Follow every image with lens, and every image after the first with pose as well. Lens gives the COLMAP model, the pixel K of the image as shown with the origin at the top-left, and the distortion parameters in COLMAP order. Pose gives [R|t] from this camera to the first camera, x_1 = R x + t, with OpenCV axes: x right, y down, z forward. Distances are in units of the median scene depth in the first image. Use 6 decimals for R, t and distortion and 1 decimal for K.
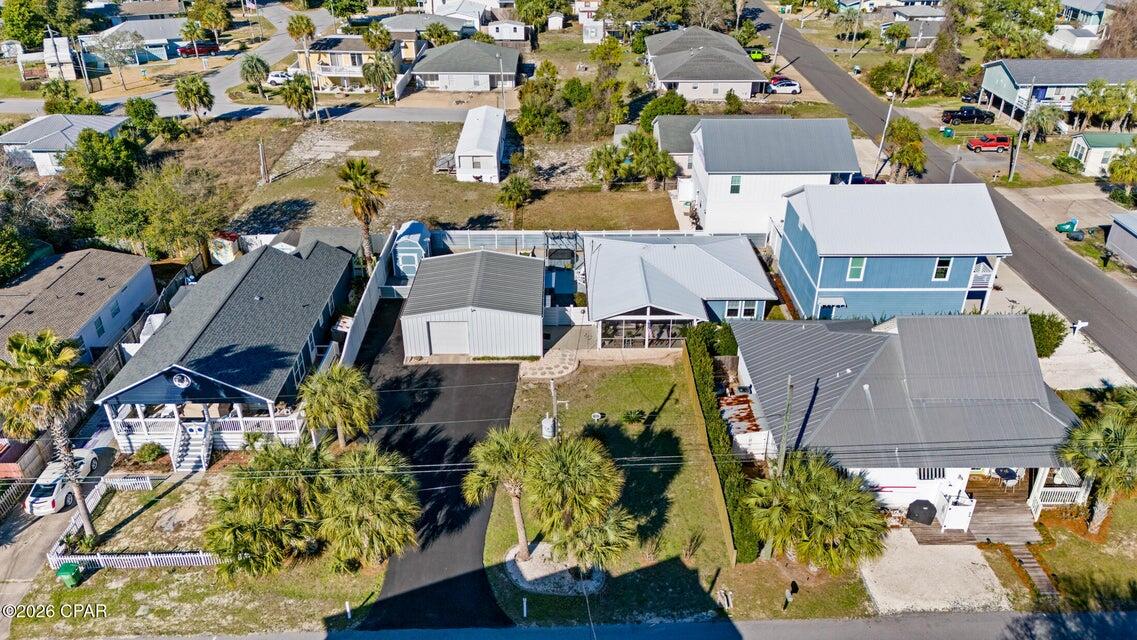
lens RADIAL K [[829.3, 0, 572.4], [0, 829.3, 317.8], [0, 0, 1]] dist [0.089415, -0.081700]
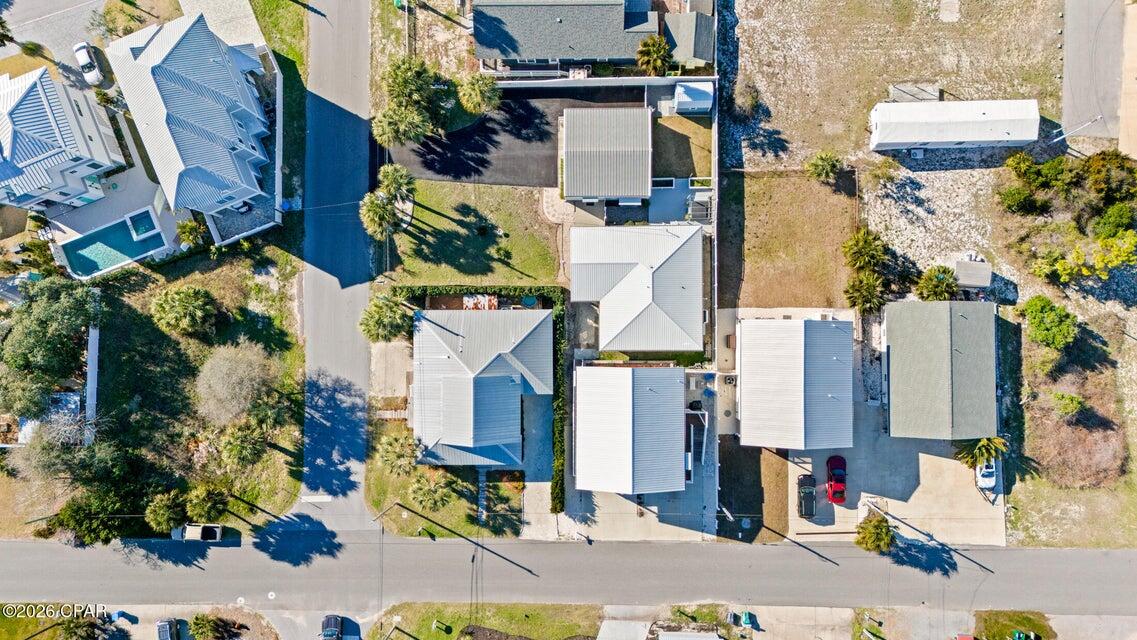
lens RADIAL K [[829.3, 0, 572.4], [0, 829.3, 317.8], [0, 0, 1]] dist [0.089415, -0.081700]
pose [[-0.010988, 0.999690, -0.022344, 0.185447], [-0.471039, 0.014536, 0.881993, -1.125632], [0.882044, 0.020216, 0.470733, 0.201416]]
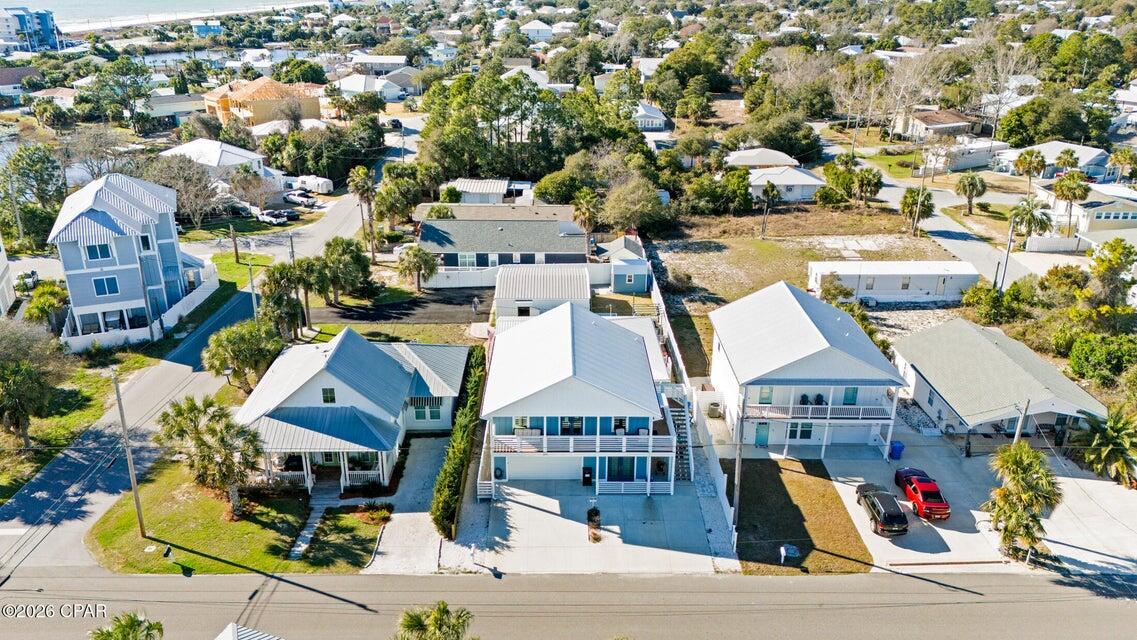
lens RADIAL K [[833.0, 0, 568.5], [0, 833.0, 320.0], [0, 0, 1]] dist [0.062106, -0.034015]
pose [[0.006432, 0.377175, -0.926120, 1.043912], [-0.492198, 0.807377, 0.325397, -0.398157], [0.870459, 0.453741, 0.190838, 0.672400]]
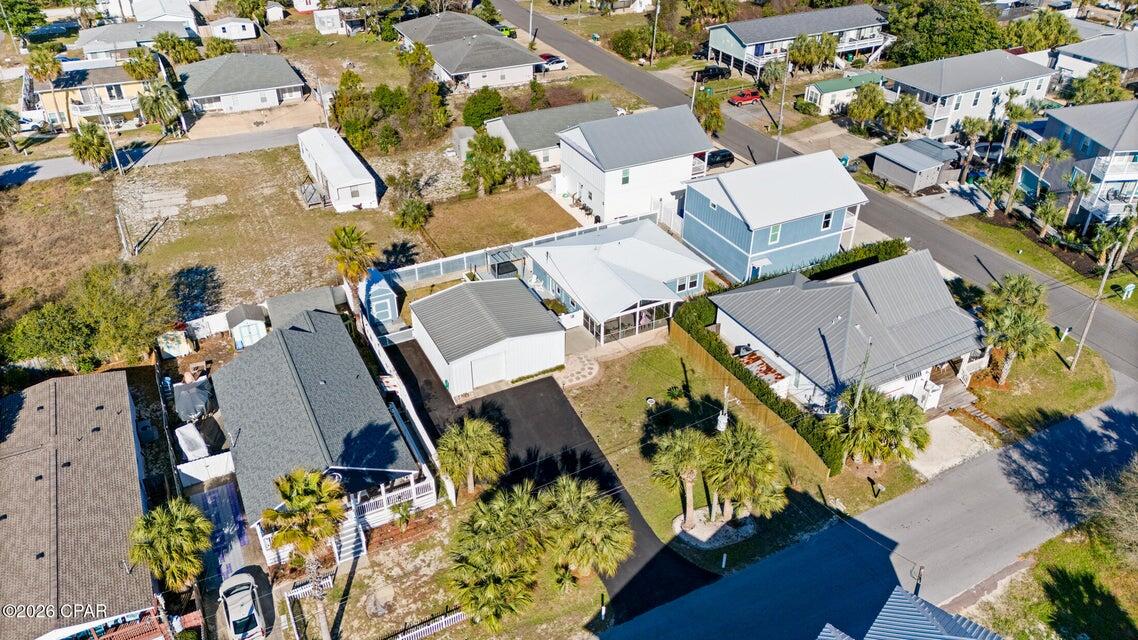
lens RADIAL K [[830.0, 0, 572.9], [0, 830.0, 317.8], [0, 0, 1]] dist [0.089415, -0.081700]
pose [[0.895327, -0.242387, 0.373682, -0.354824], [0.215574, 0.969967, 0.112660, -0.115006], [-0.389766, -0.020311, 0.920690, -0.048681]]
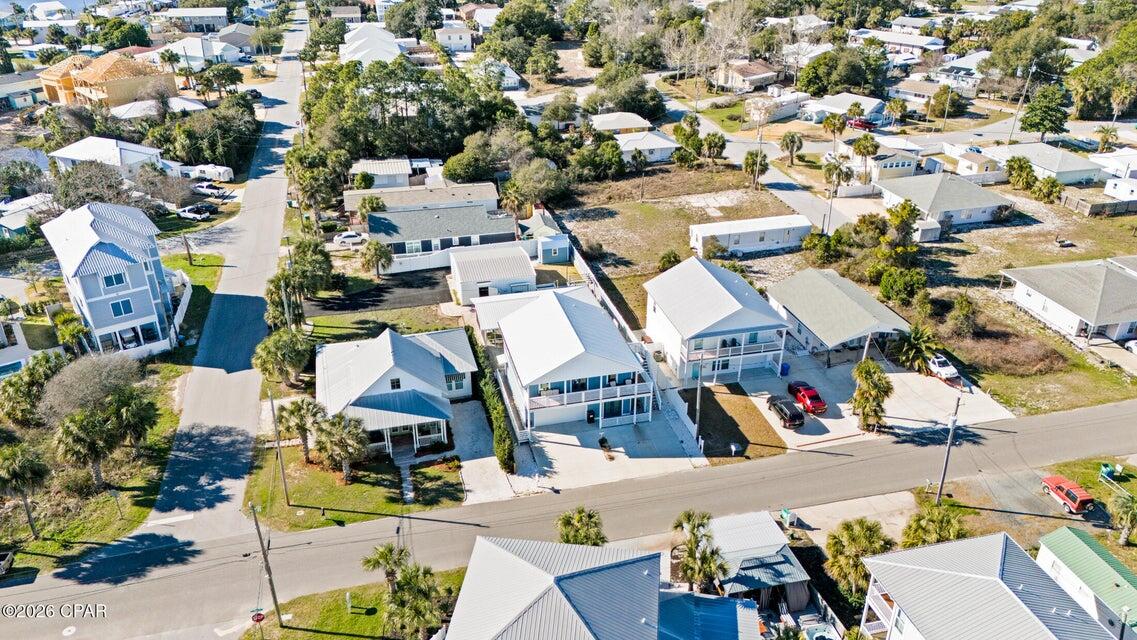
lens RADIAL K [[829.3, 0, 572.4], [0, 829.3, 317.8], [0, 0, 1]] dist [0.089415, -0.081700]
pose [[0.243747, 0.446090, -0.861157, 1.256406], [-0.474733, 0.829166, 0.295148, -0.455767], [0.845704, 0.336879, 0.413880, 0.386745]]
